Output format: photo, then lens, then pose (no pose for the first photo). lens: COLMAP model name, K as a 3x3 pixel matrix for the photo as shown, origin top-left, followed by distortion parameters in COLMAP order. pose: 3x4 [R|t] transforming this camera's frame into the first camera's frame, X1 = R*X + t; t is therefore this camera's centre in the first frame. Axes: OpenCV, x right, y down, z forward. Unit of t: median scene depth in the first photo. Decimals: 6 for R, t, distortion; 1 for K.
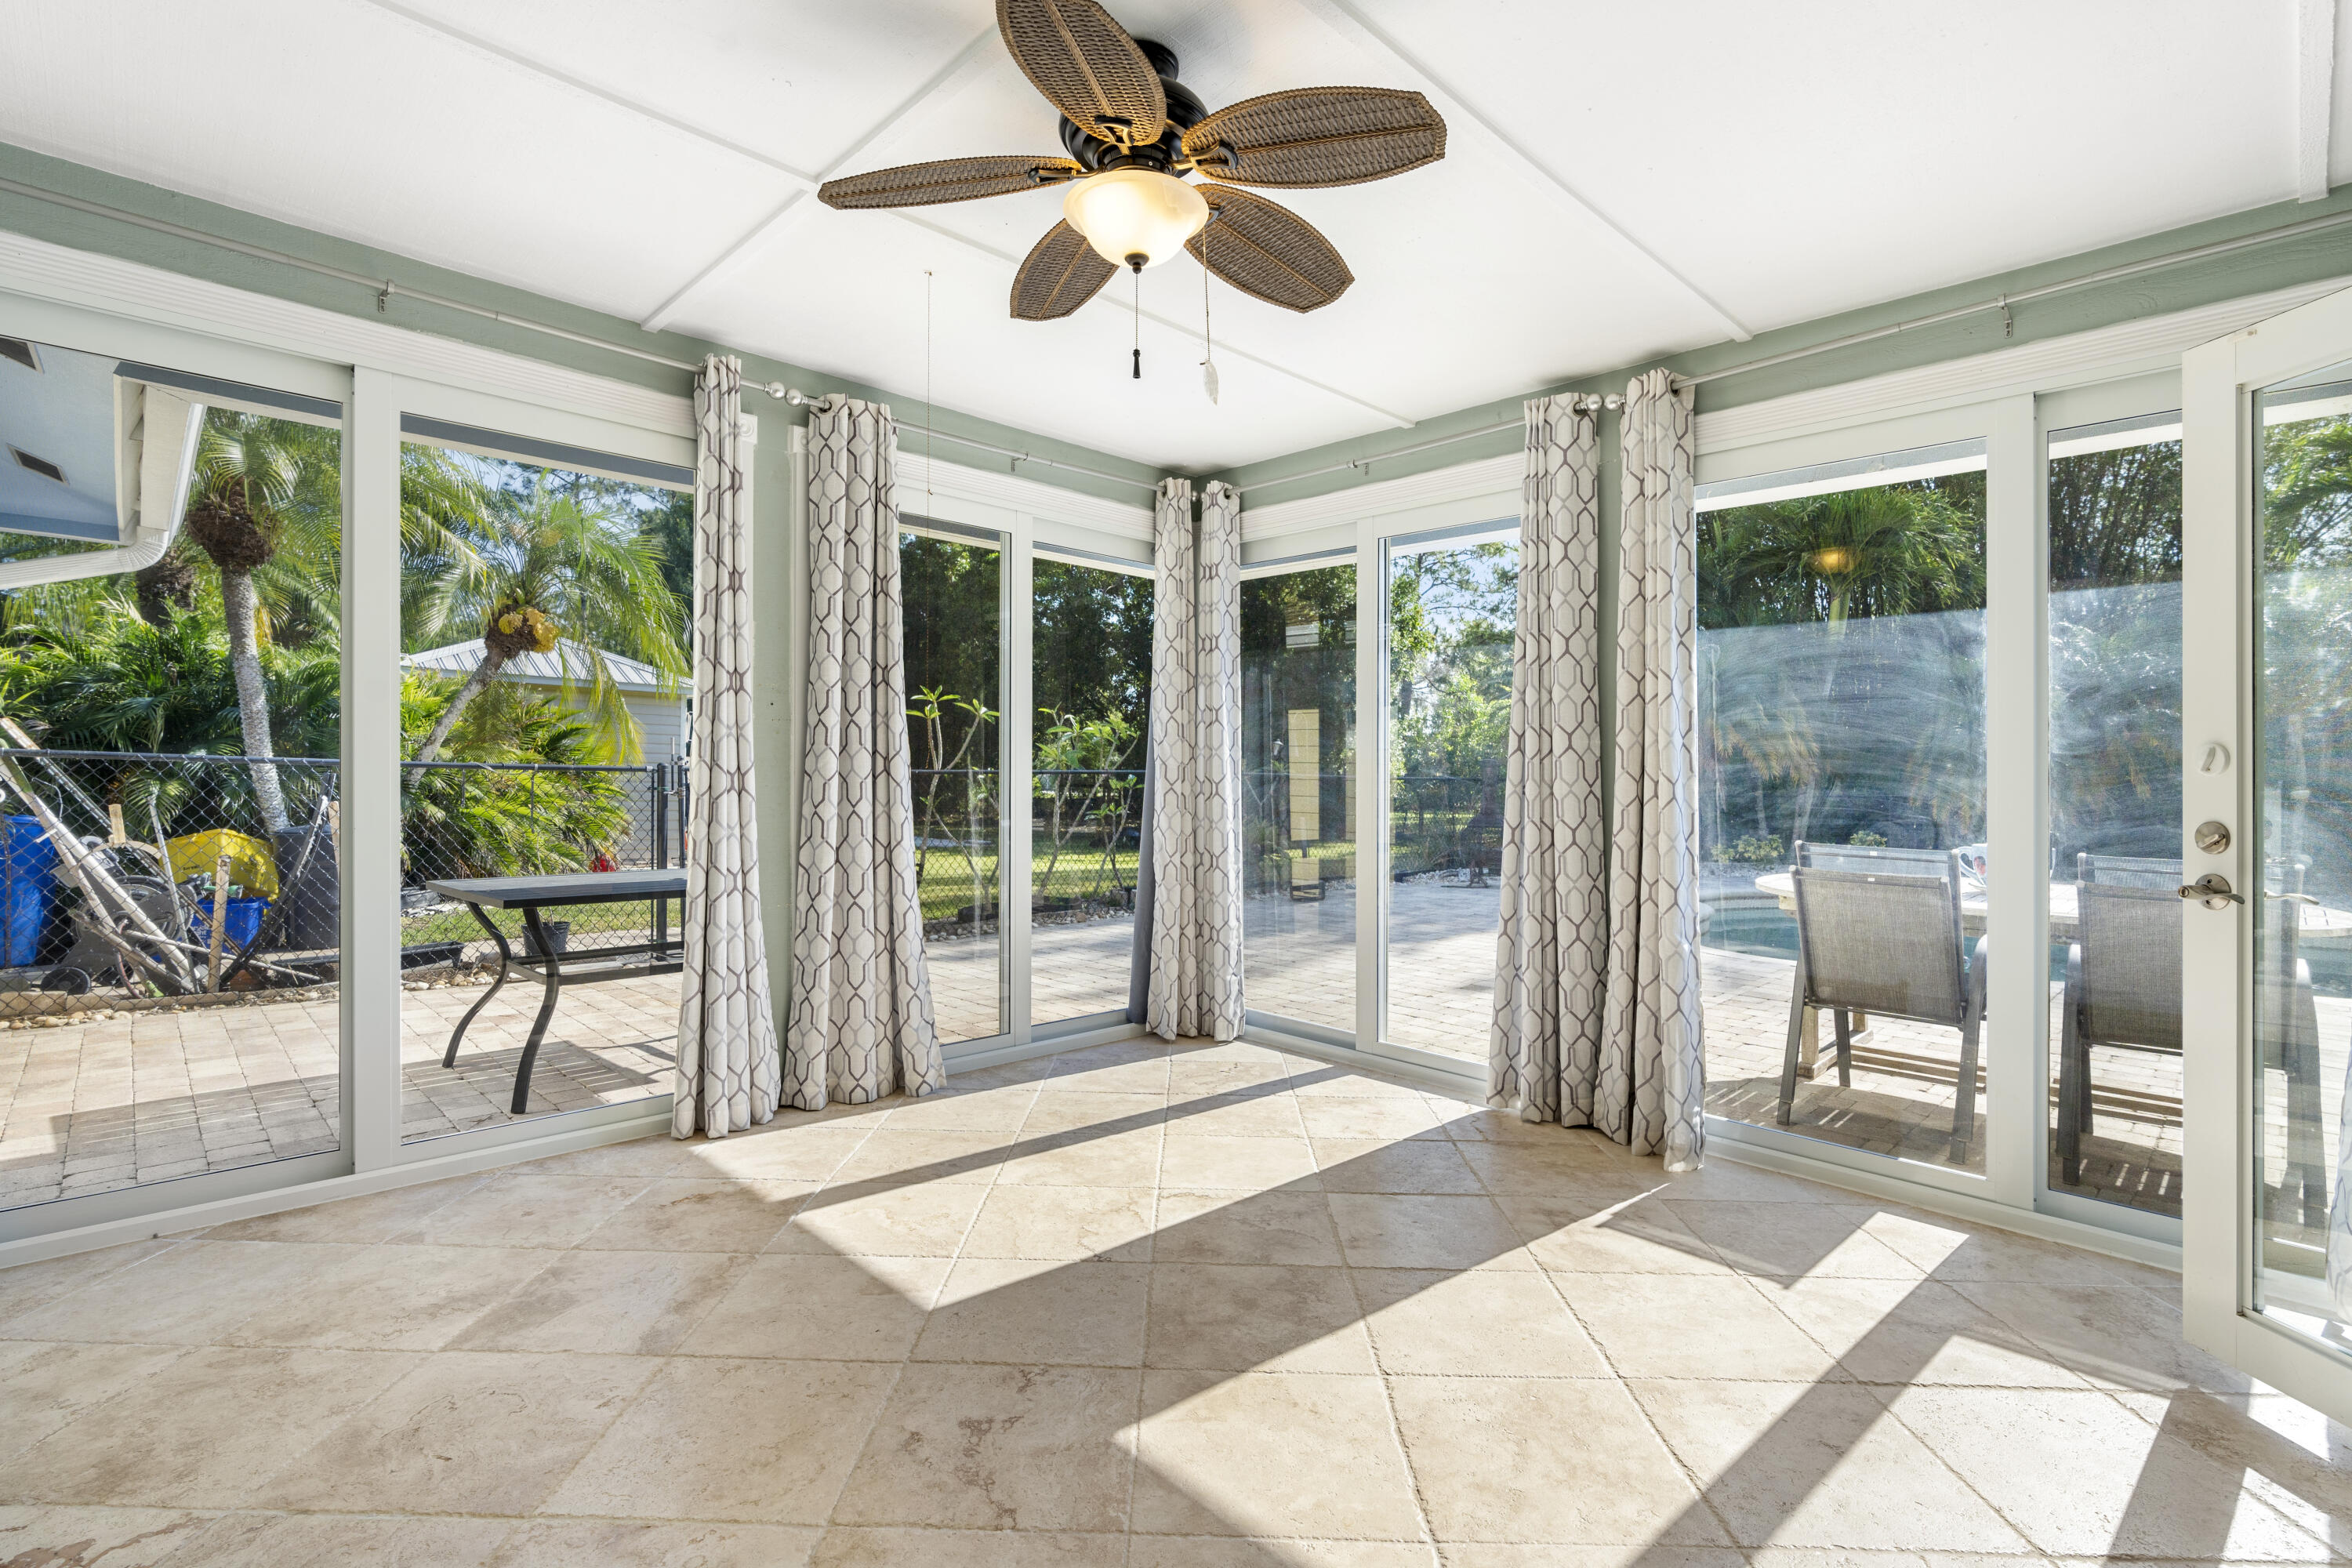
lens RADIAL K [[1095.6, 0, 1182.4], [0, 1095.6, 757.9], [0, 0, 1]] dist [-0.010992, 0.000328]
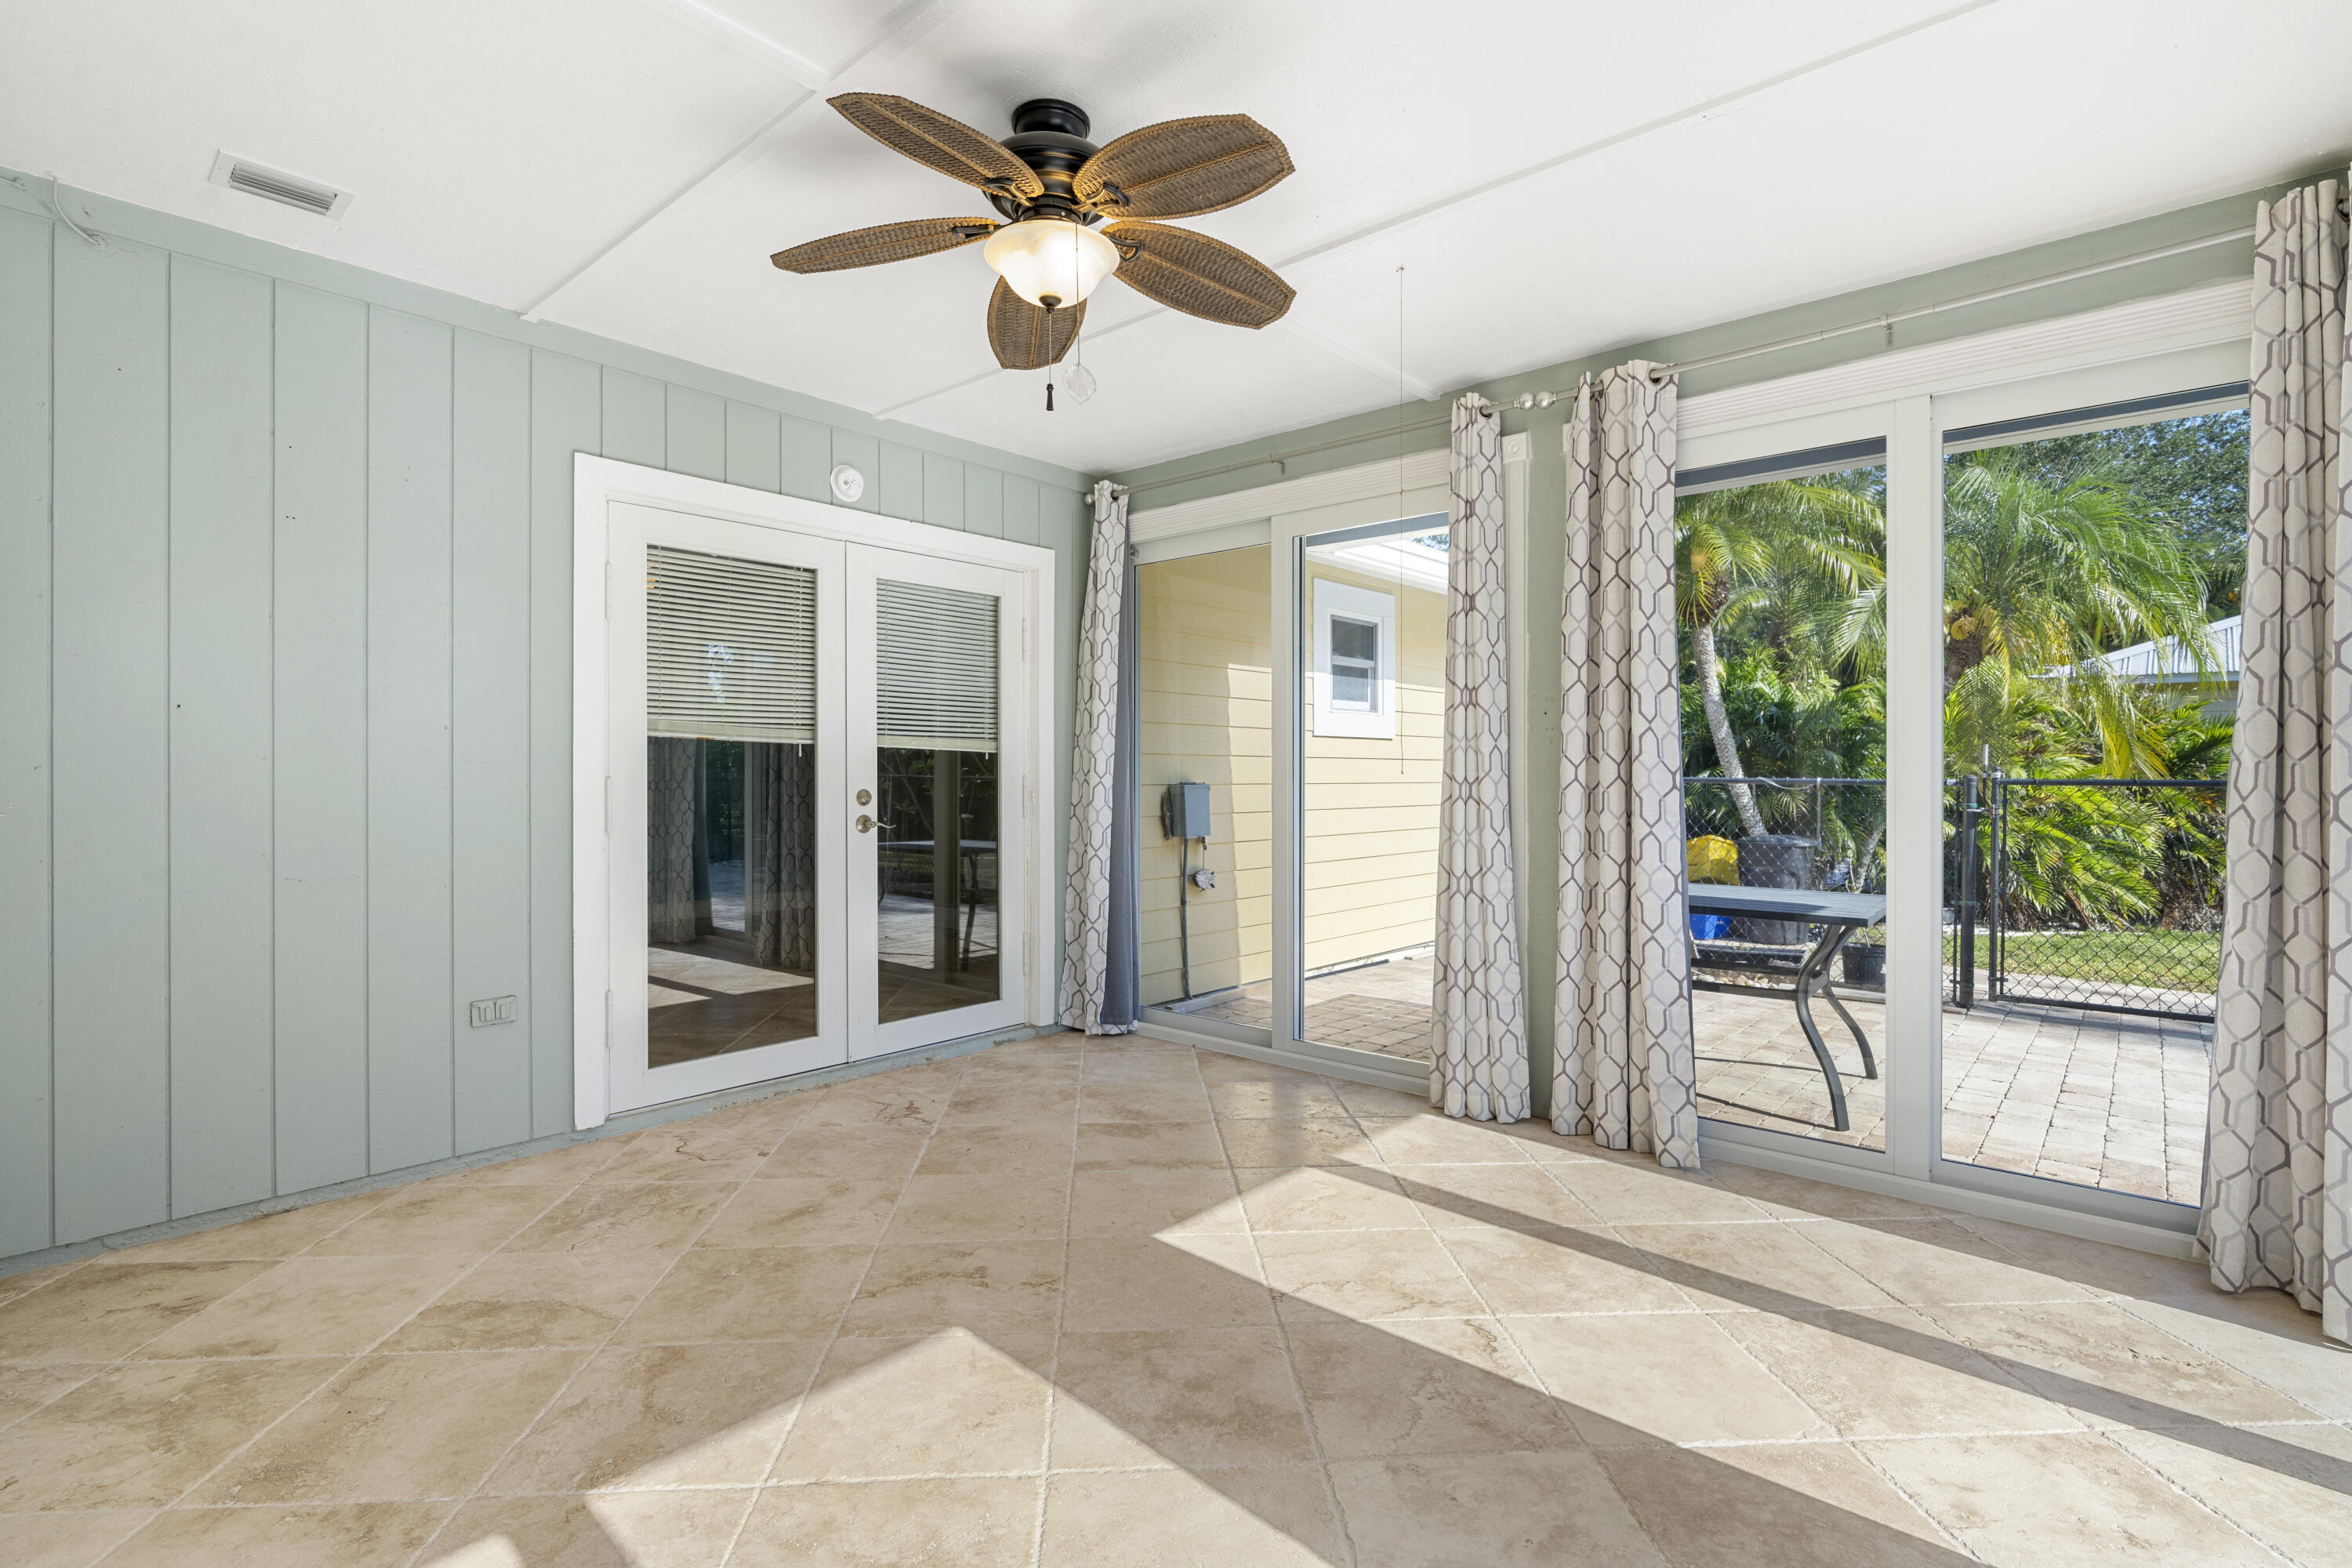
lens RADIAL K [[1101.2, 0, 1180.4], [0, 1101.2, 763.8], [0, 0, 1]] dist [-0.009135, 0.000507]
pose [[0.076251, -0.027945, -0.996697, 0.781277], [0.013099, 0.999549, -0.027023, 0.025565], [0.997003, -0.010995, 0.076583, 0.768245]]
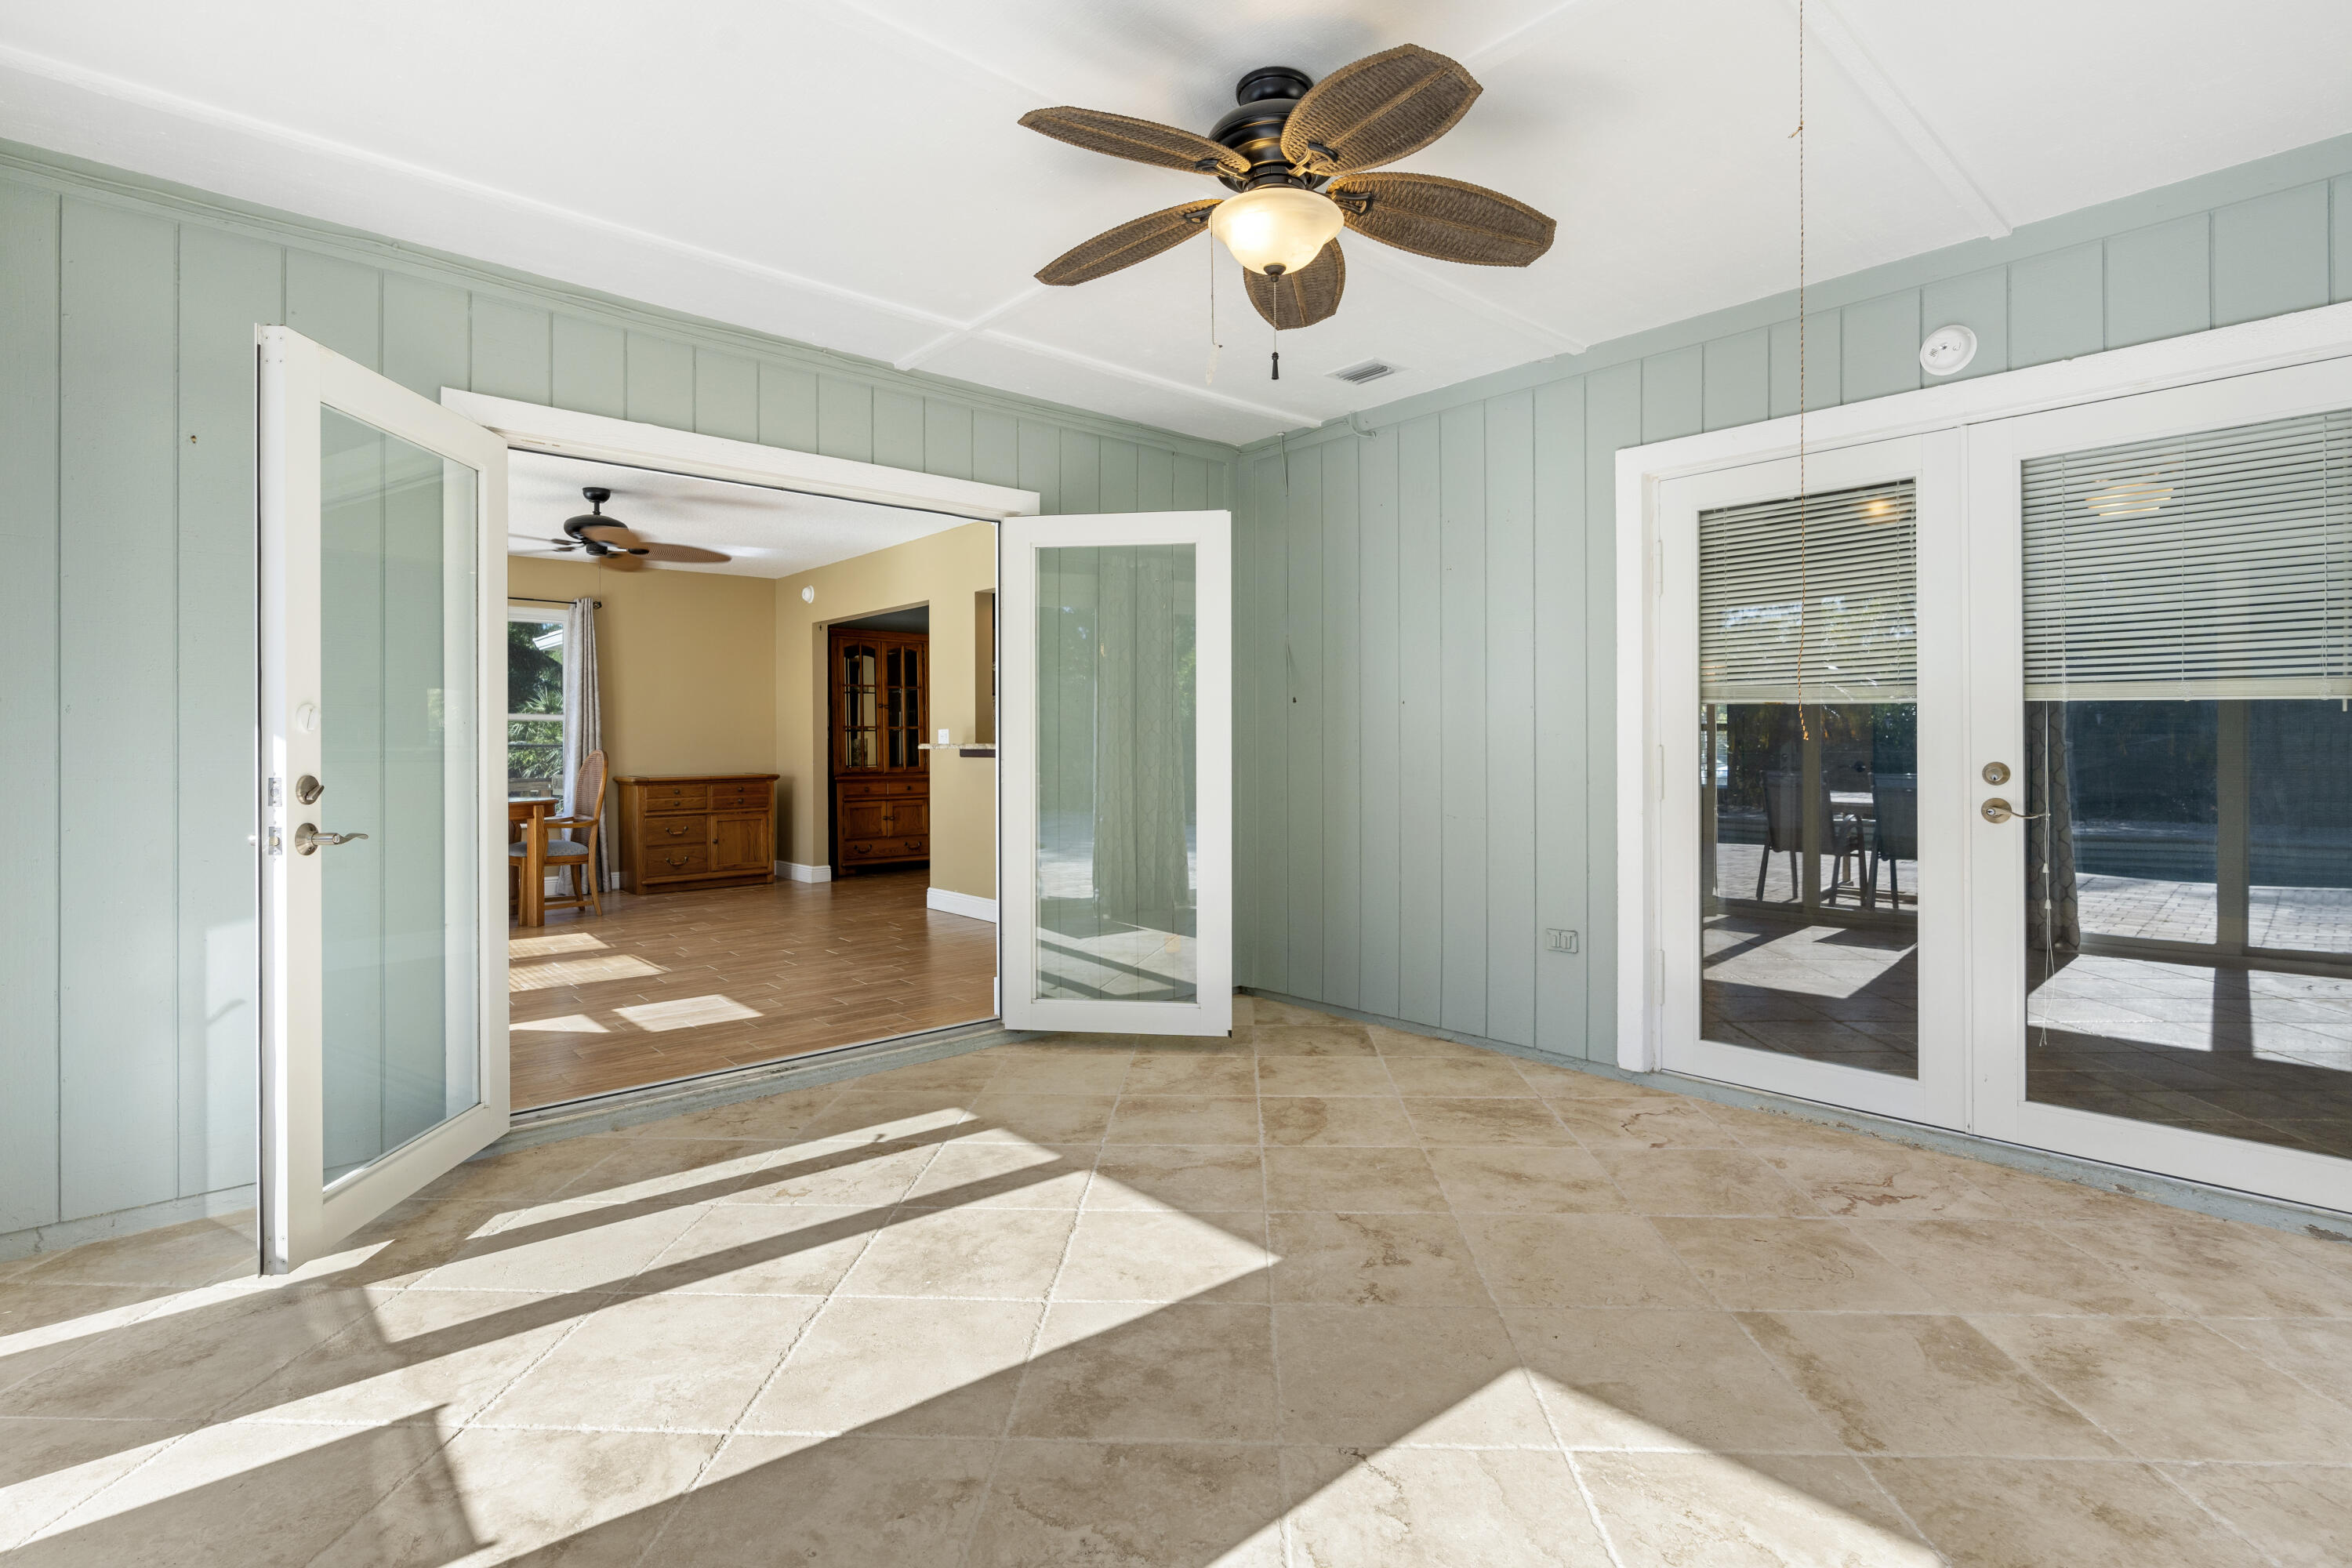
lens RADIAL K [[1109.7, 0, 1192.4], [0, 1109.7, 733.2], [0, 0, 1]] dist [-0.012973, 0.000628]
pose [[-0.999449, -0.013195, 0.030443, 0.010551], [-0.013910, 0.999629, -0.023406, 0.021967], [-0.030123, -0.023817, -0.999262, 1.541746]]
